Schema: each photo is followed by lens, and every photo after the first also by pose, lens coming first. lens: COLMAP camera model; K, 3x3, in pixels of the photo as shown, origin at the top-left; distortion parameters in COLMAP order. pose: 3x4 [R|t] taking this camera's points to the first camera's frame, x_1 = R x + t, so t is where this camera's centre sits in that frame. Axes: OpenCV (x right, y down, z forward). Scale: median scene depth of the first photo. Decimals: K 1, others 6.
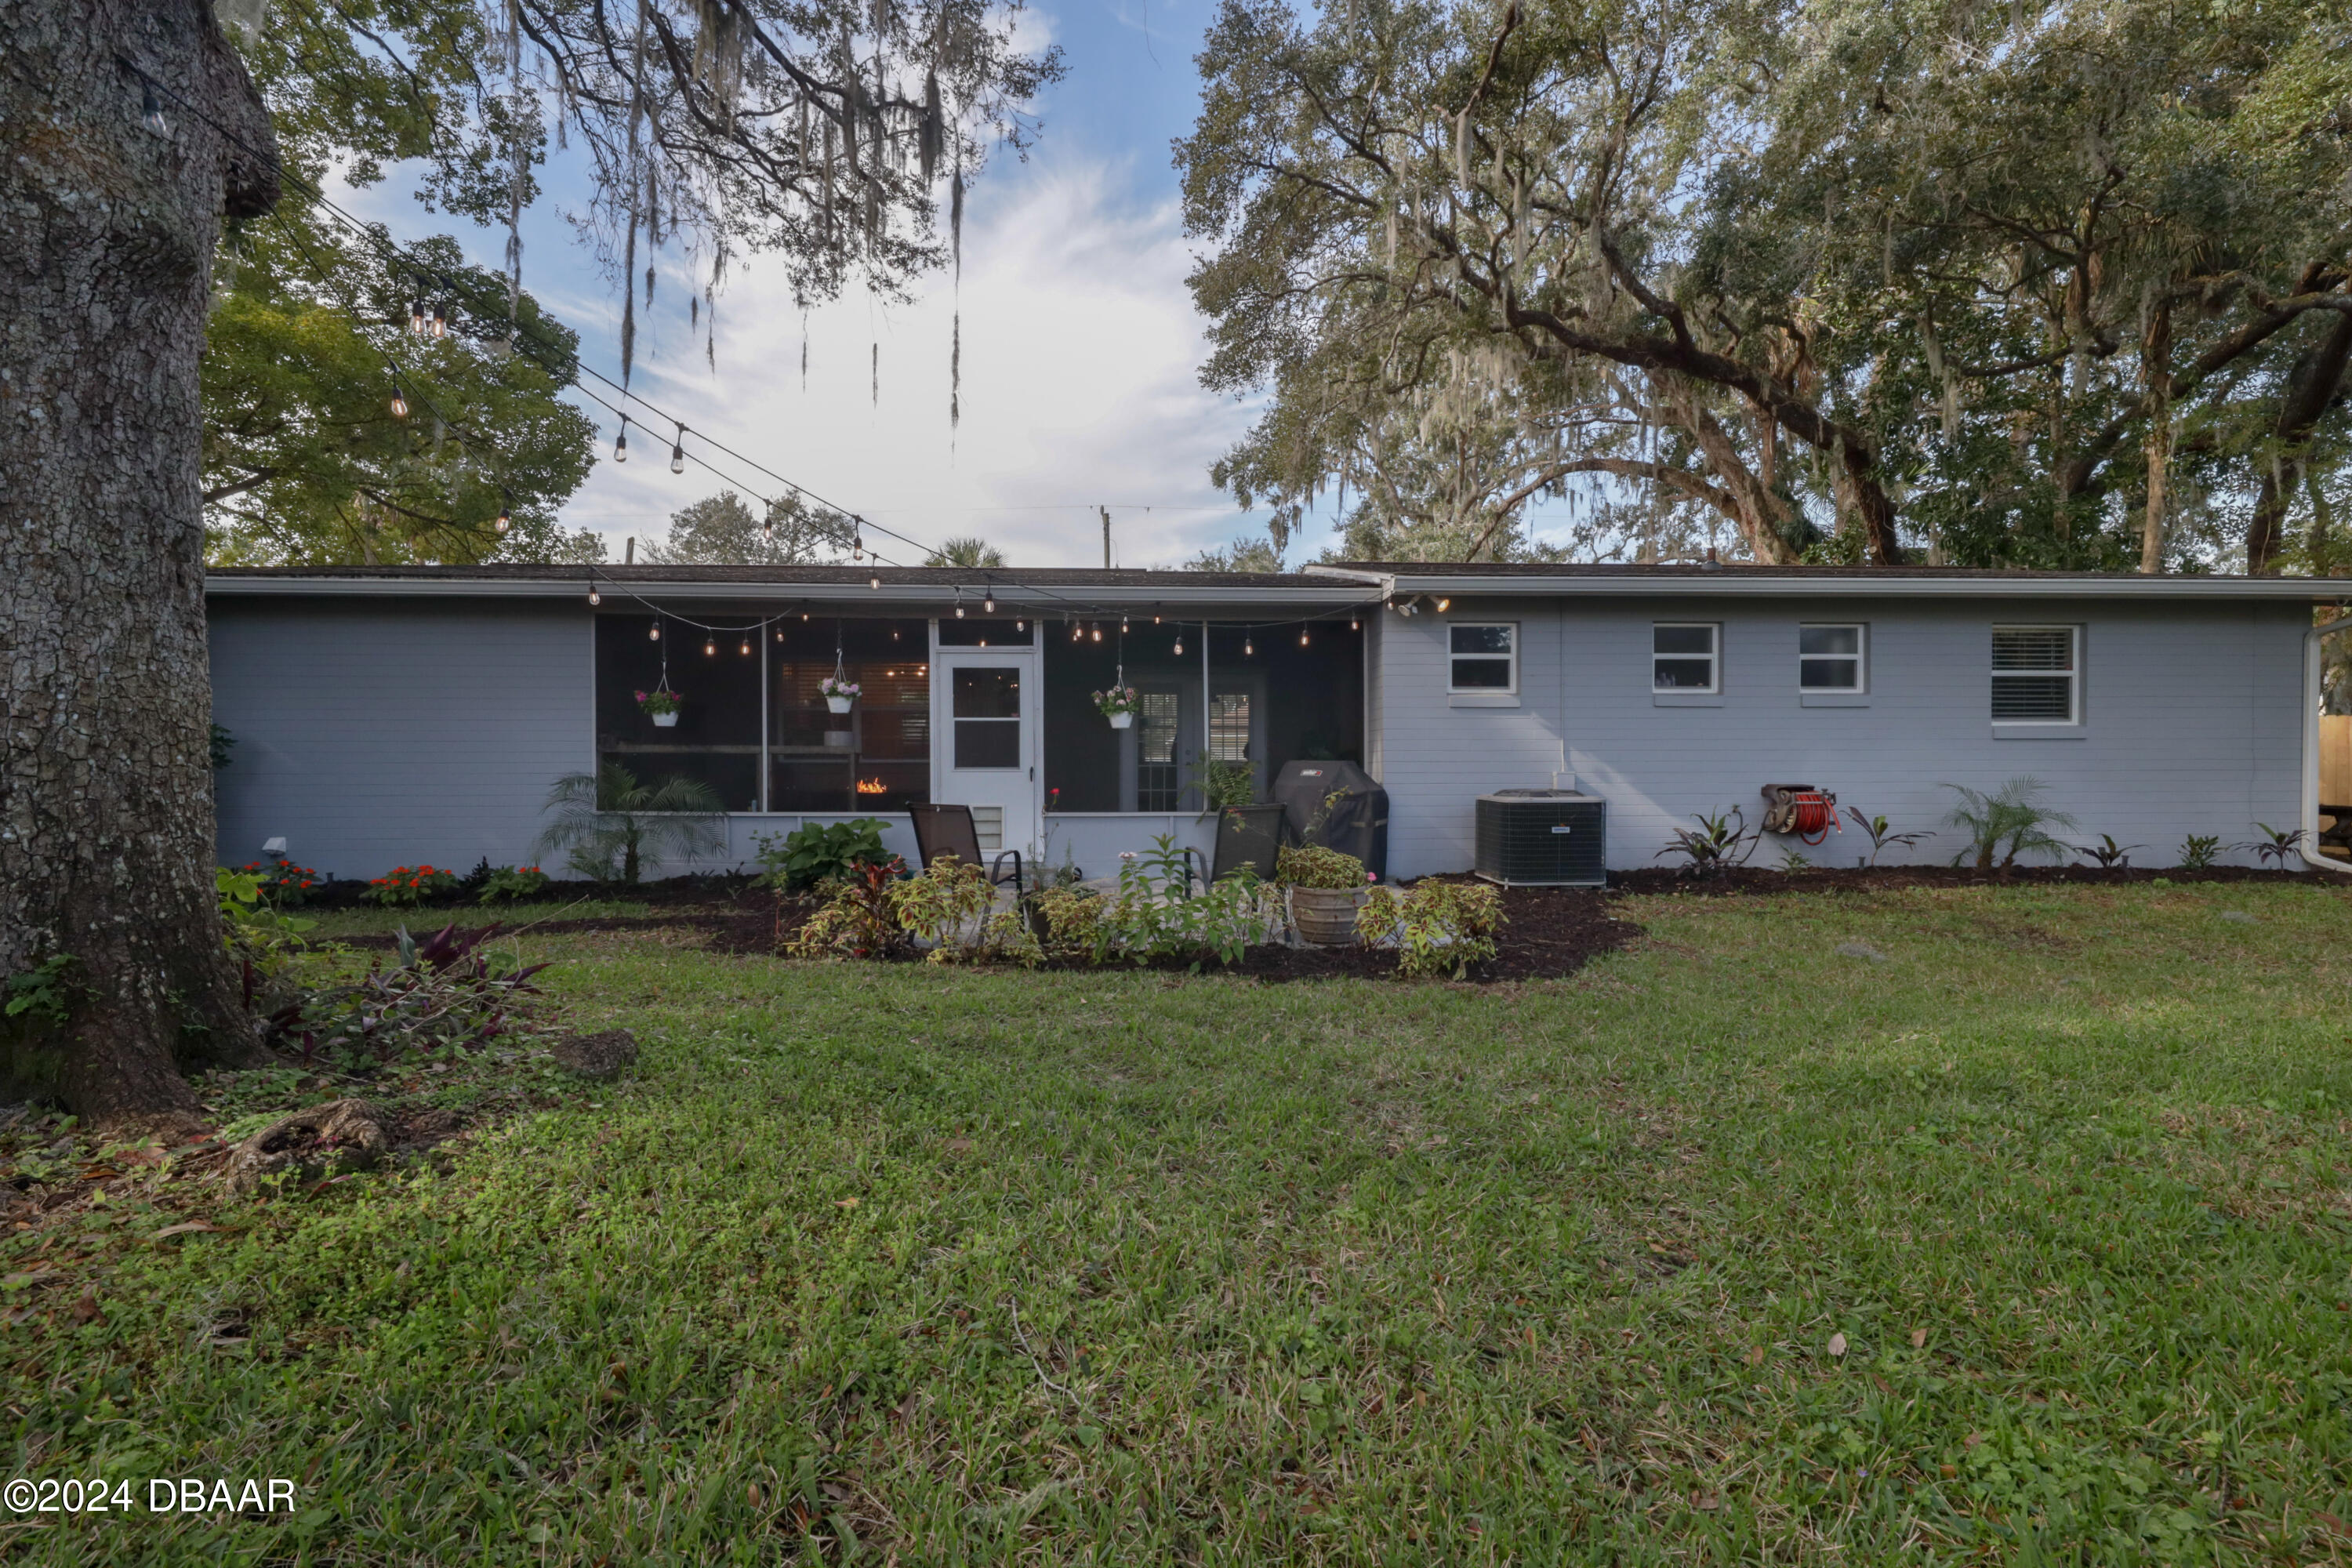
lens RADIAL K [[1033.7, 0, 1176.0], [0, 1033.7, 784.0], [0, 0, 1]] dist [0.000149, -0.000340]
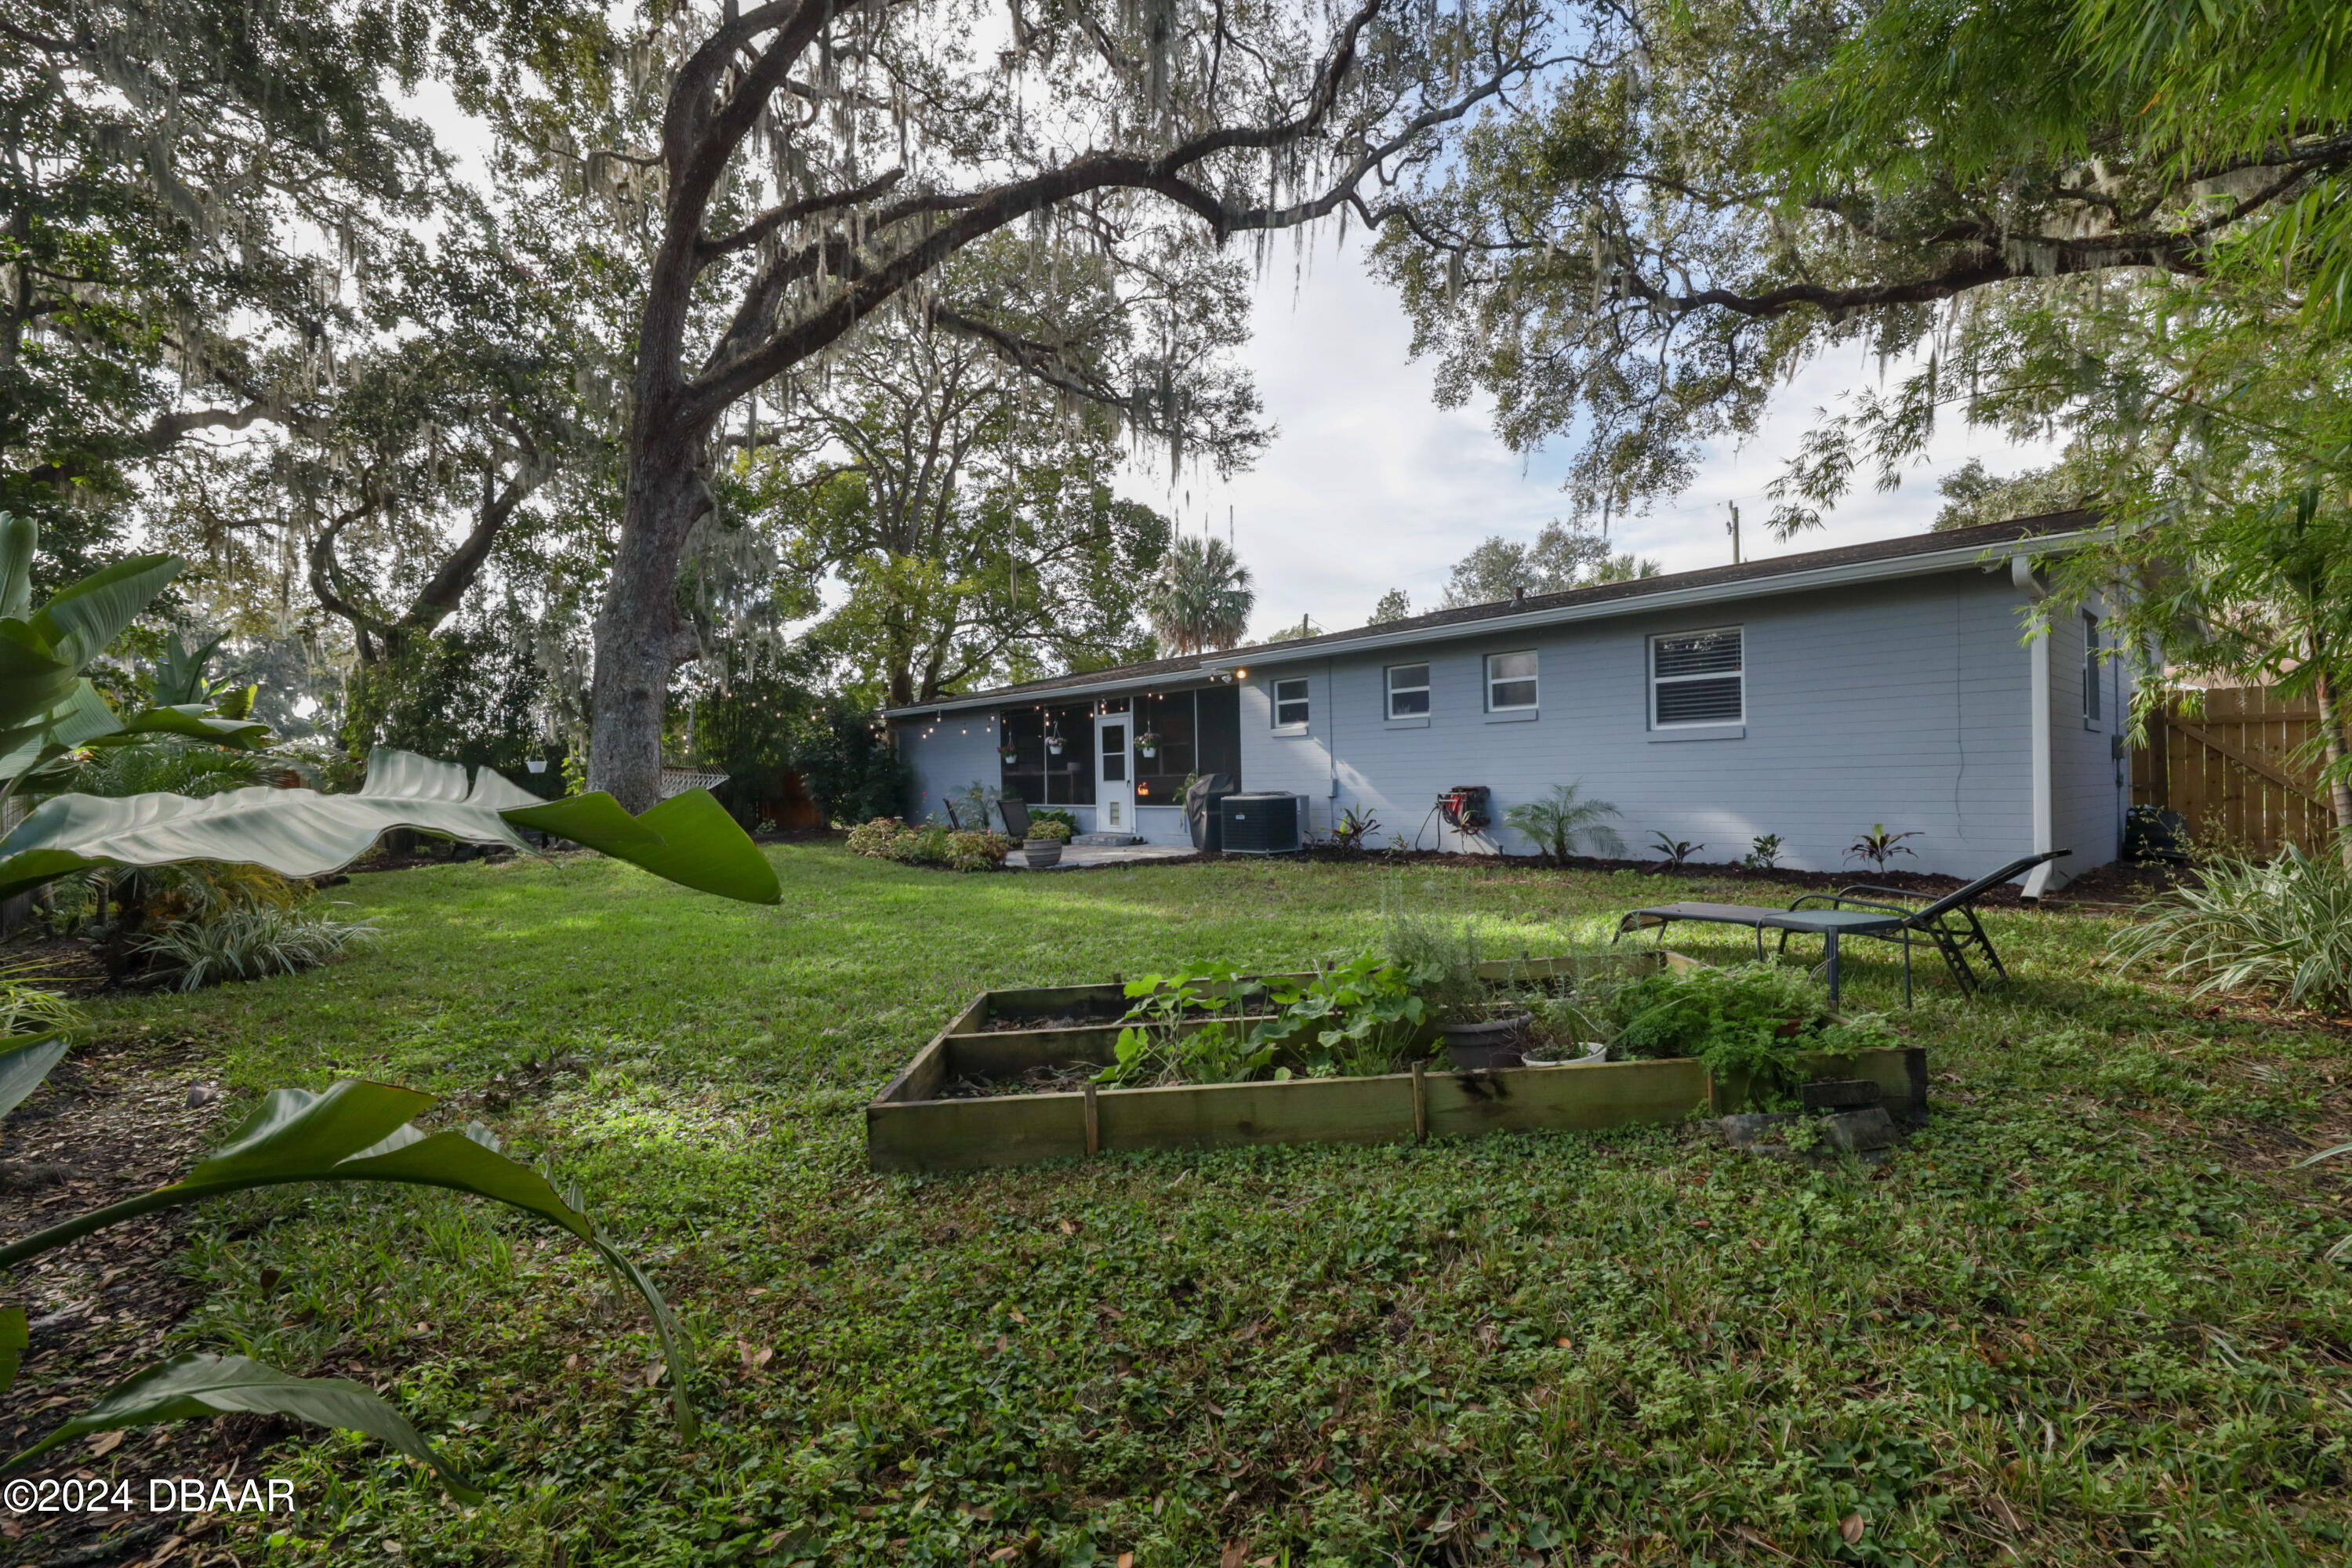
lens RADIAL K [[1033.7, 0, 1169.0], [0, 1033.7, 802.7], [0, 0, 1]] dist [0.002068, 0.000197]
pose [[0.637263, 0.002801, -0.770641, 1.287385], [0.005508, 0.999951, 0.008189, 0.008443], [0.770627, -0.009463, 0.637217, -0.083201]]
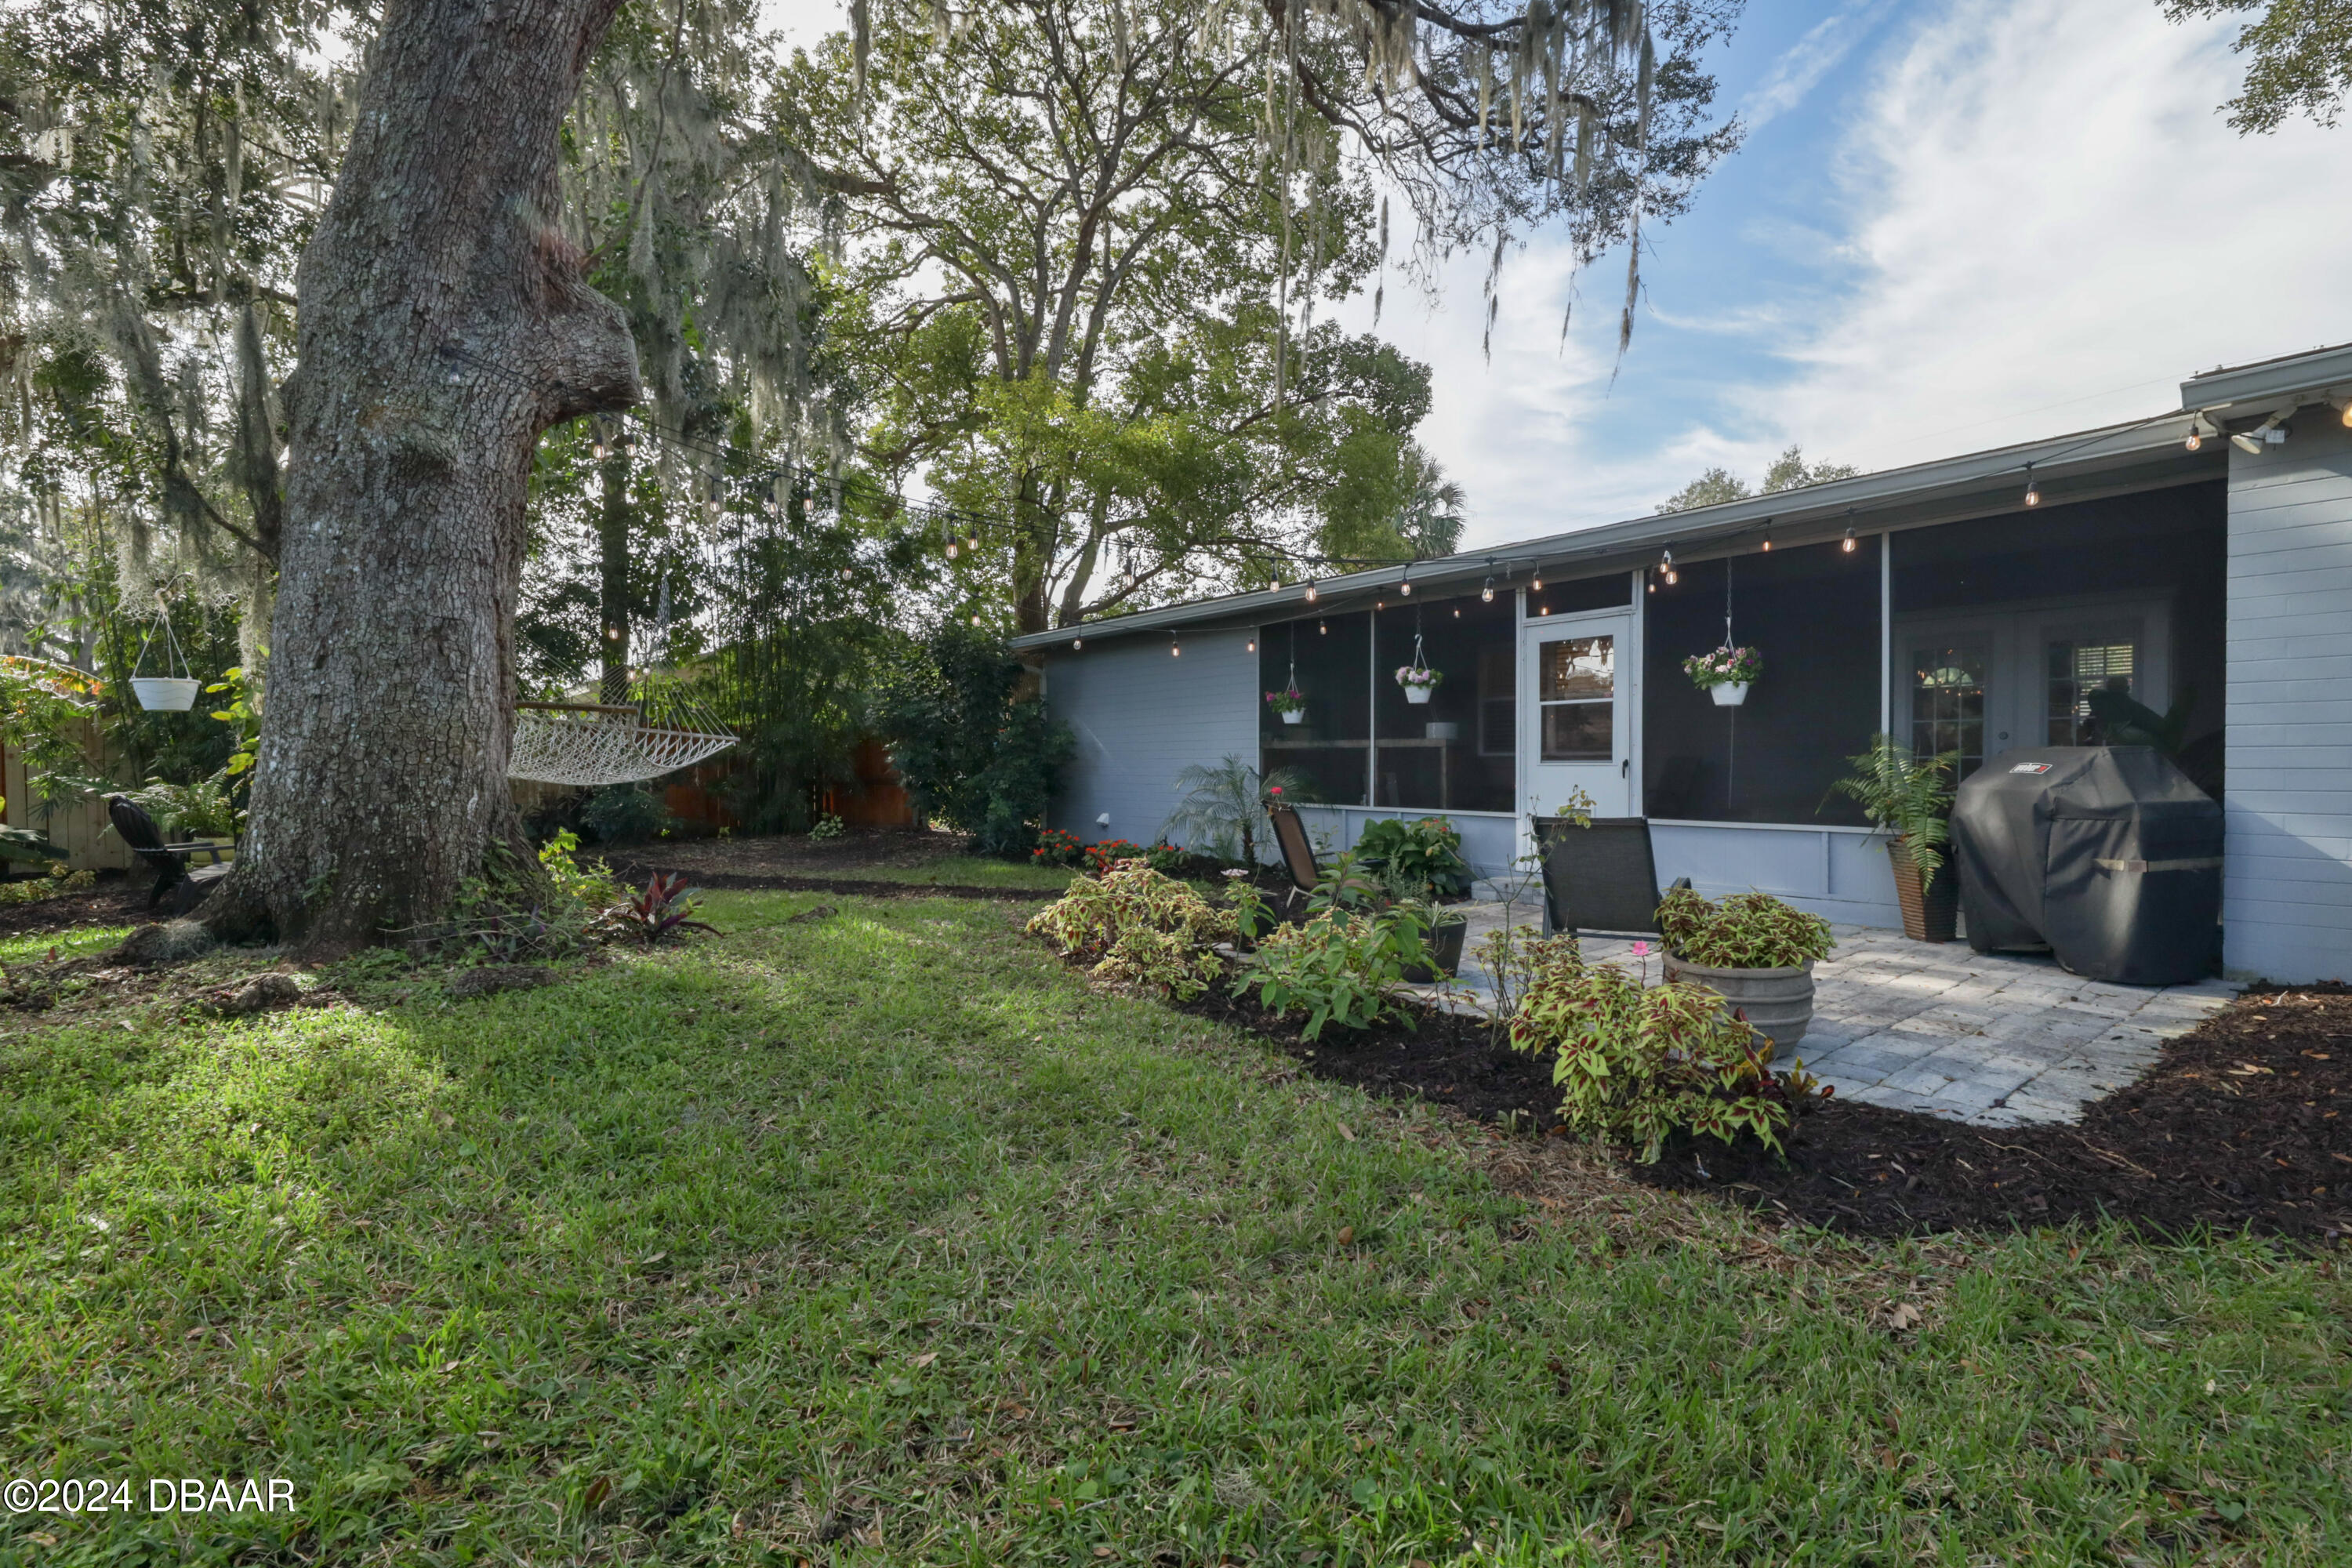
lens RADIAL K [[1033.7, 0, 1176.0], [0, 1033.7, 784.0], [0, 0, 1]] dist [0.000149, -0.000340]
pose [[0.591125, 0.013981, -0.806459, 0.294105], [-0.008936, 0.999902, 0.010785, -0.003672], [0.806530, 0.000832, 0.591192, 0.264682]]
